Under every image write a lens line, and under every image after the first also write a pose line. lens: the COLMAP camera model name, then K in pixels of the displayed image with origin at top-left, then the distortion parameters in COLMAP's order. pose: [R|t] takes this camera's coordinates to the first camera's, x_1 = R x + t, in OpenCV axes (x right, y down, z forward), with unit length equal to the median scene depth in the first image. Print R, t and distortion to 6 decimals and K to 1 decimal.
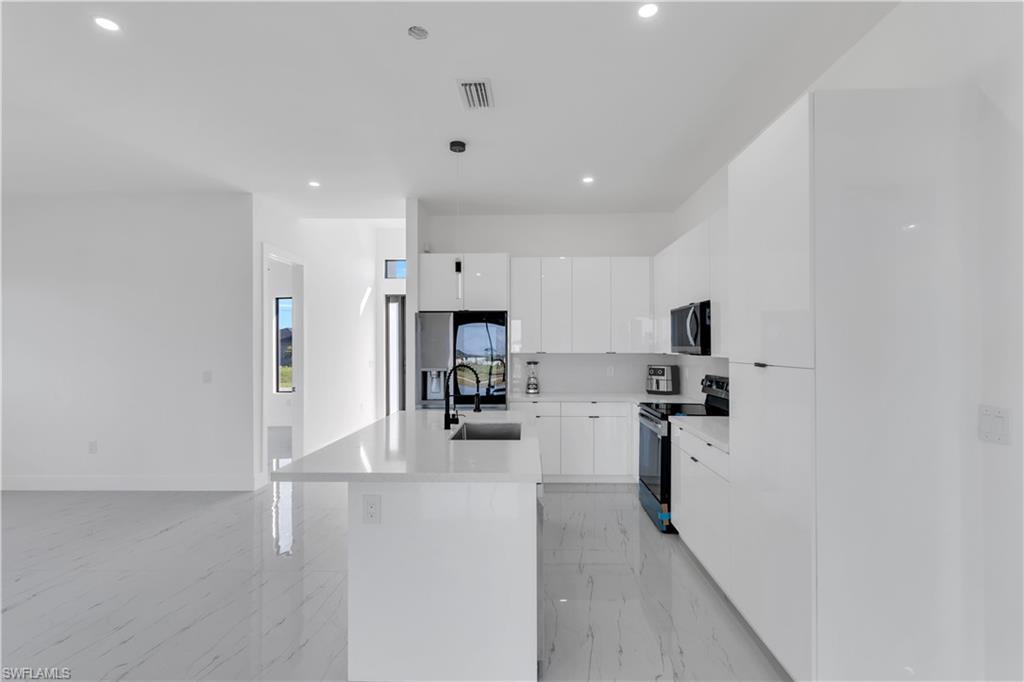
lens RADIAL K [[488.1, 0, 513.7], [0, 488.1, 344.9], [0, 0, 1]] dist [0.004598, -0.004329]
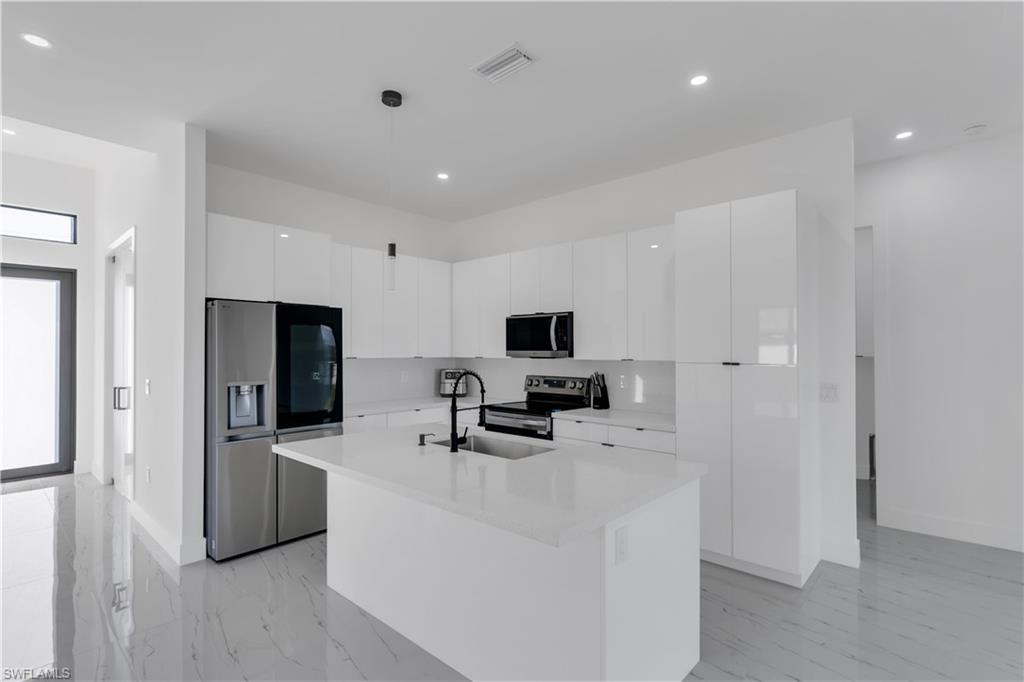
lens RADIAL K [[488.1, 0, 517.9], [0, 488.1, 347.0], [0, 0, 1]] dist [0.004598, -0.004329]
pose [[0.650366, 0.006158, 0.759596, -0.486141], [-0.002942, 0.999980, -0.005588, 0.001274], [-0.759615, 0.001400, 0.650371, 0.272420]]
